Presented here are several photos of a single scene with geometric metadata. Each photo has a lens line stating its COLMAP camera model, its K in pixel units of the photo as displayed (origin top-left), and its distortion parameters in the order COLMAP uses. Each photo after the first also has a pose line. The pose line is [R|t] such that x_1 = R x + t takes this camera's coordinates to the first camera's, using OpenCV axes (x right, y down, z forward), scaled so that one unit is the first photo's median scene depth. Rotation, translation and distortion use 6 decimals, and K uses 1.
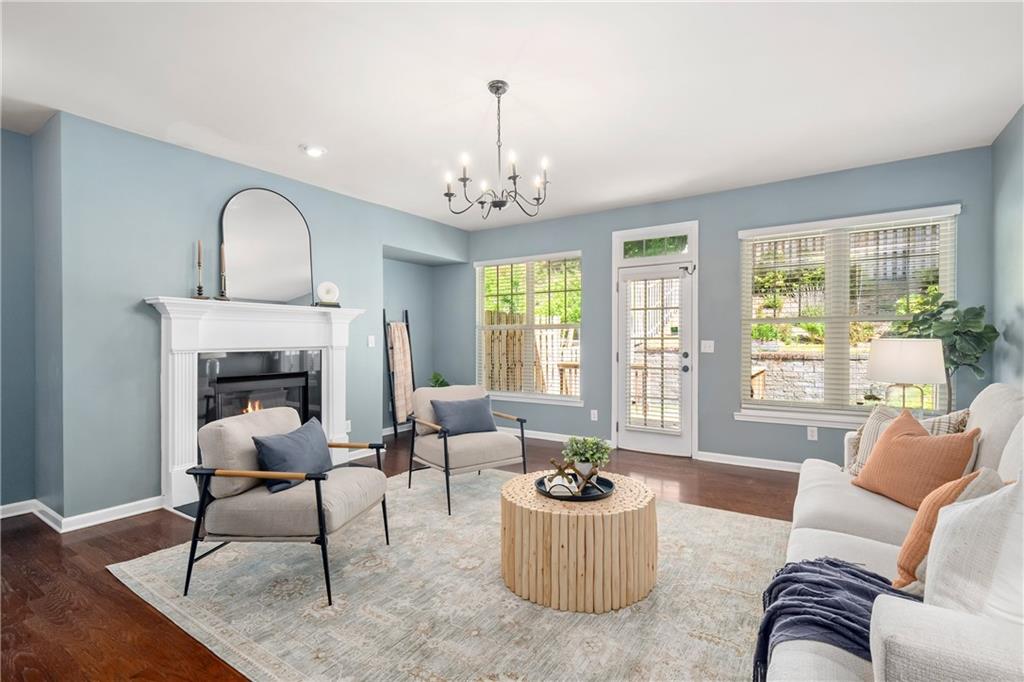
lens RADIAL K [[477.6, 0, 518.2], [0, 477.6, 343.2], [0, 0, 1]] dist [-0.000213, -0.000453]
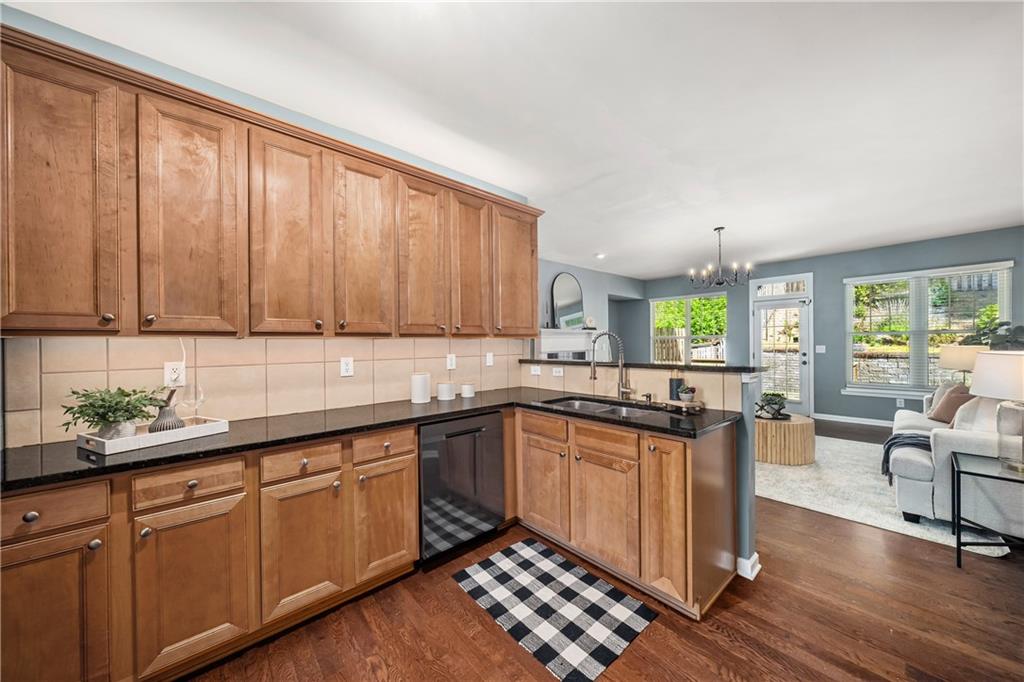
lens RADIAL K [[356.7, 0, 513.8], [0, 356.7, 343.6], [0, 0, 1]] dist [-0.005702, -0.000014]
pose [[0.964928, -0.007578, -0.262404, -0.319484], [0.006747, 0.999969, -0.004067, -0.015708], [0.262427, 0.002154, 0.964950, -0.484093]]
